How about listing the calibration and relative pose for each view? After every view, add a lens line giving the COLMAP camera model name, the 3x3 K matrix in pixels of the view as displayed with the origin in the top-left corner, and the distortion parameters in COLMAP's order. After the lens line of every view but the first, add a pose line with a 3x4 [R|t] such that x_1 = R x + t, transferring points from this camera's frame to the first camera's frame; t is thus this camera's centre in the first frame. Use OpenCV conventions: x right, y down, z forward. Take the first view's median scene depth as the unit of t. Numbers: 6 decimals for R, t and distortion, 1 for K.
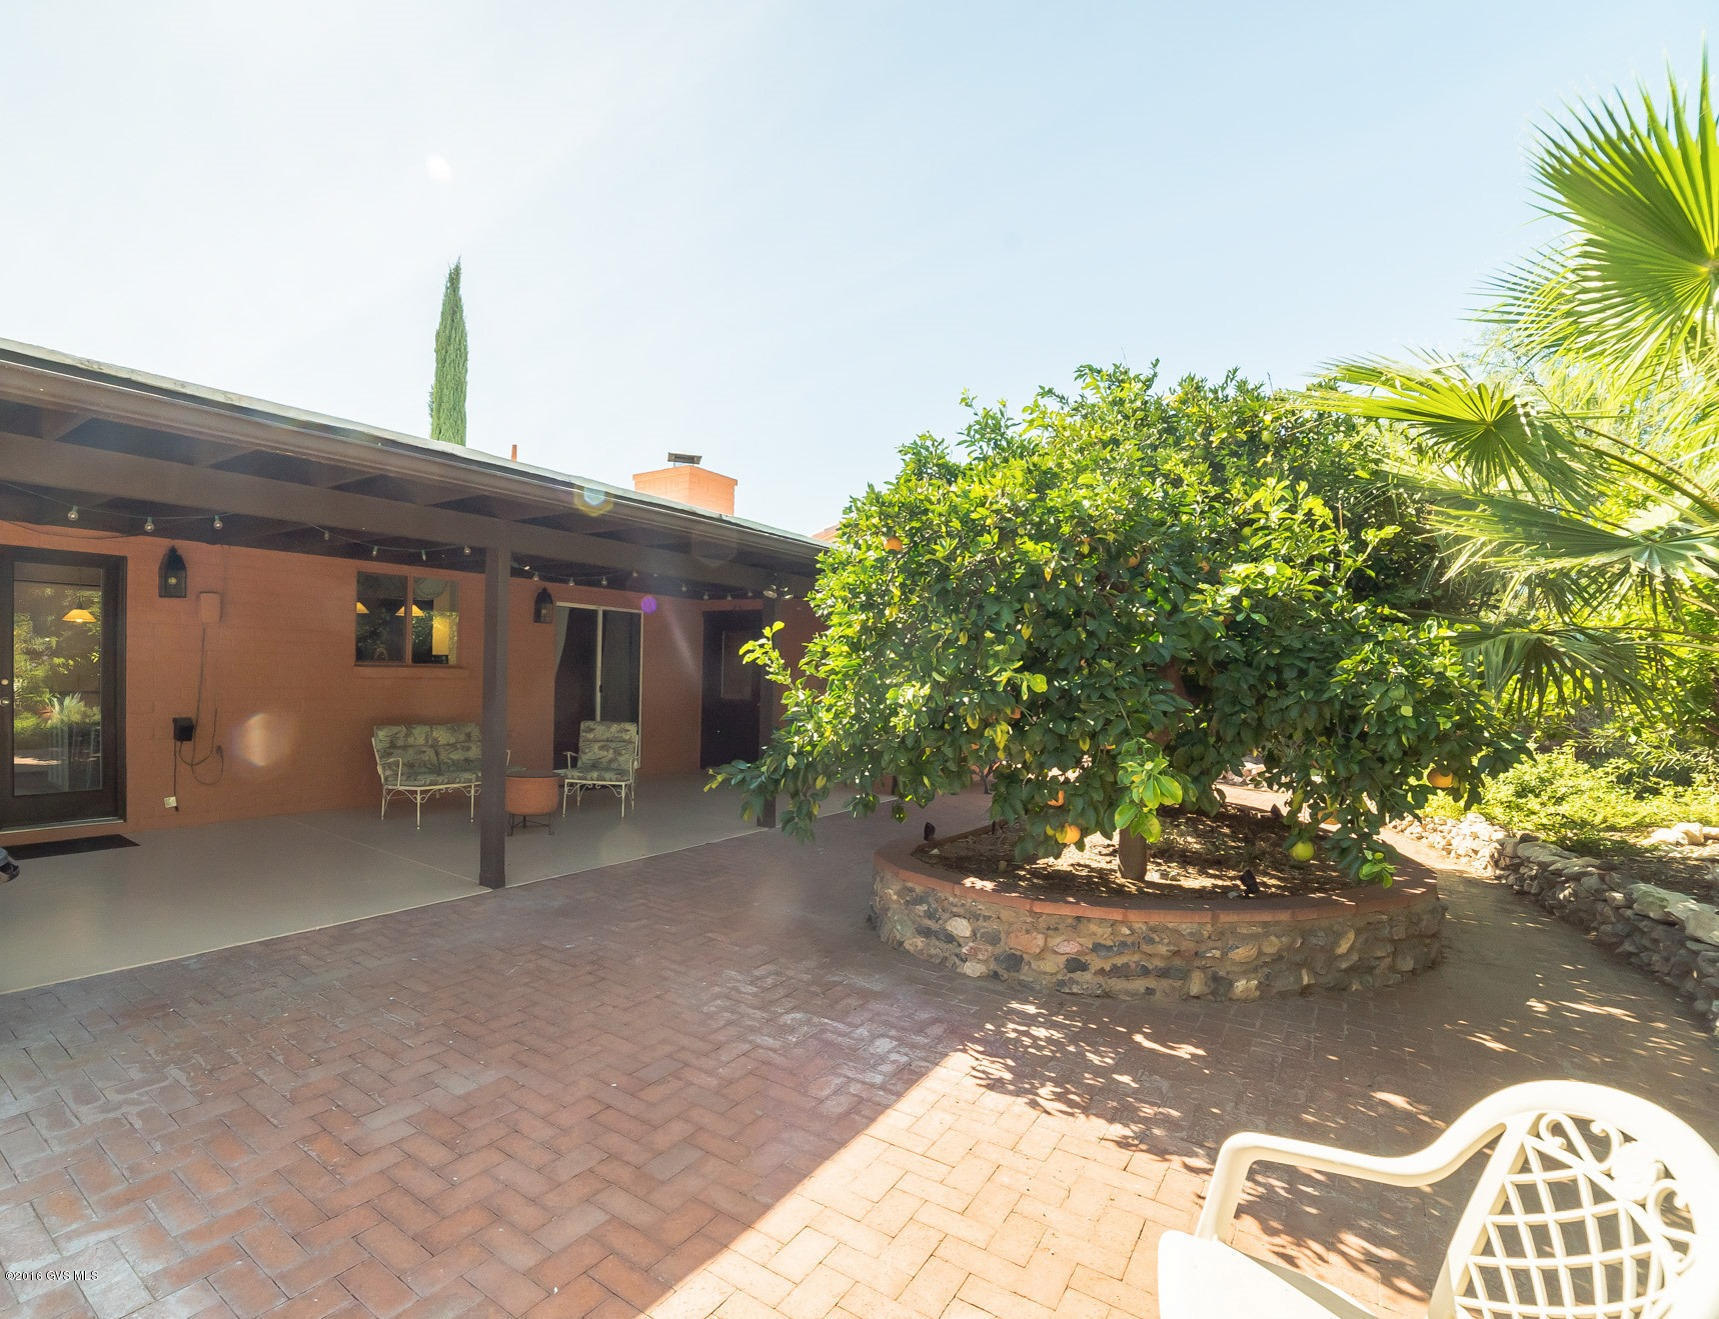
lens RADIAL K [[1138.5, 0, 859.5], [0, 1138.5, 659.5], [0, 0, 1]] dist [-0.000170, 0.000854]
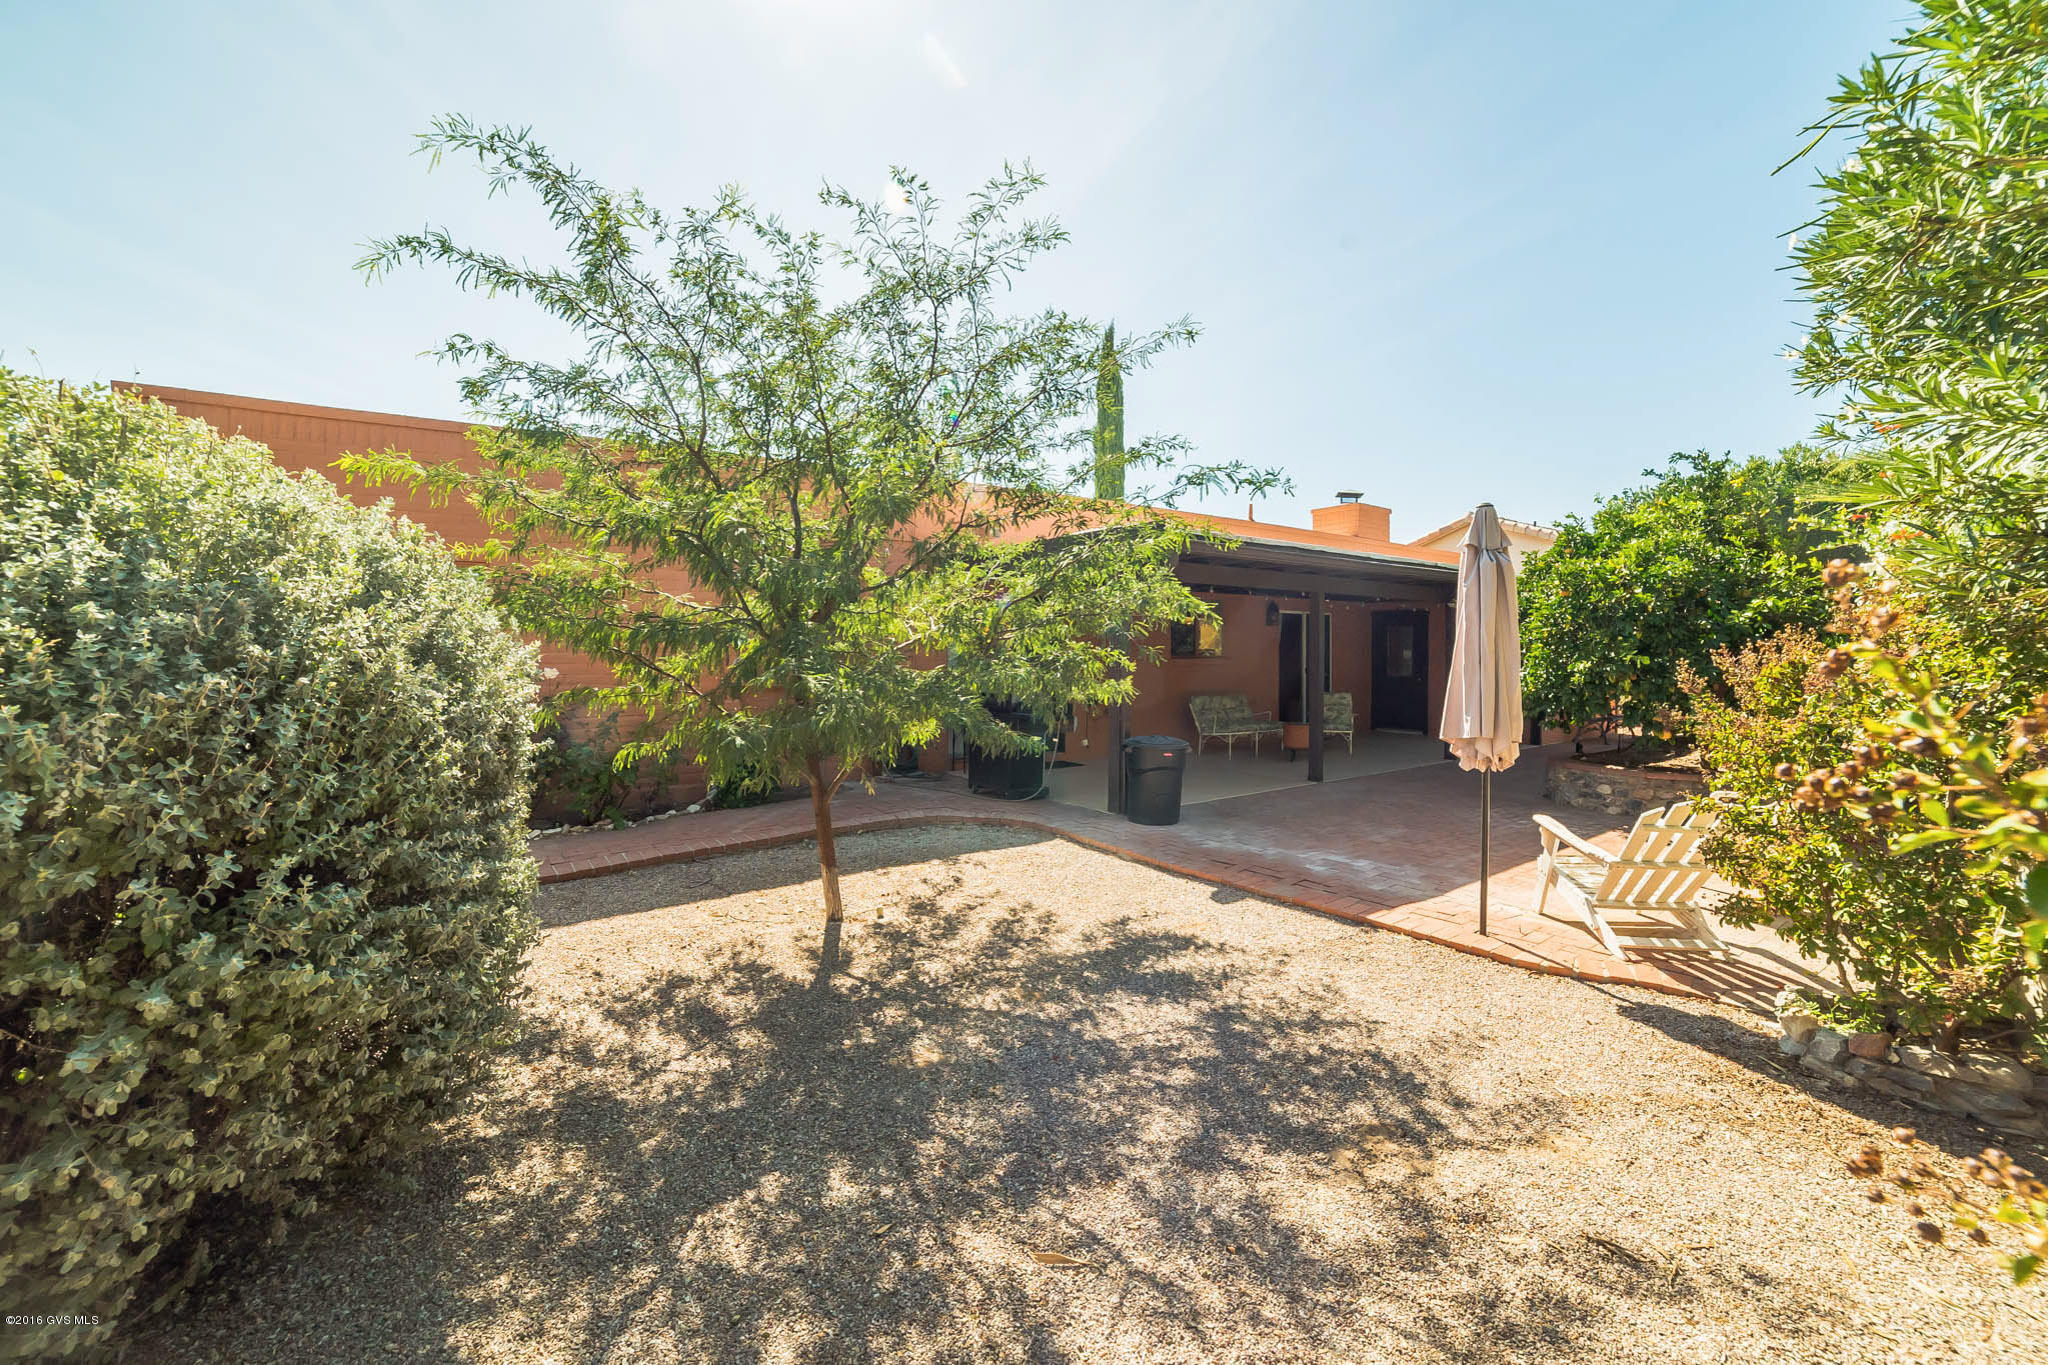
lens RADIAL K [[1236.3, 0, 1024.8], [0, 1236.3, 649.5], [0, 0, 1]] dist [0.000581, 0.000629]
pose [[0.948876, -0.022929, -0.314814, -0.102485], [0.024476, 0.999700, 0.000961, -0.014206], [0.314698, -0.008617, 0.949153, -0.737898]]
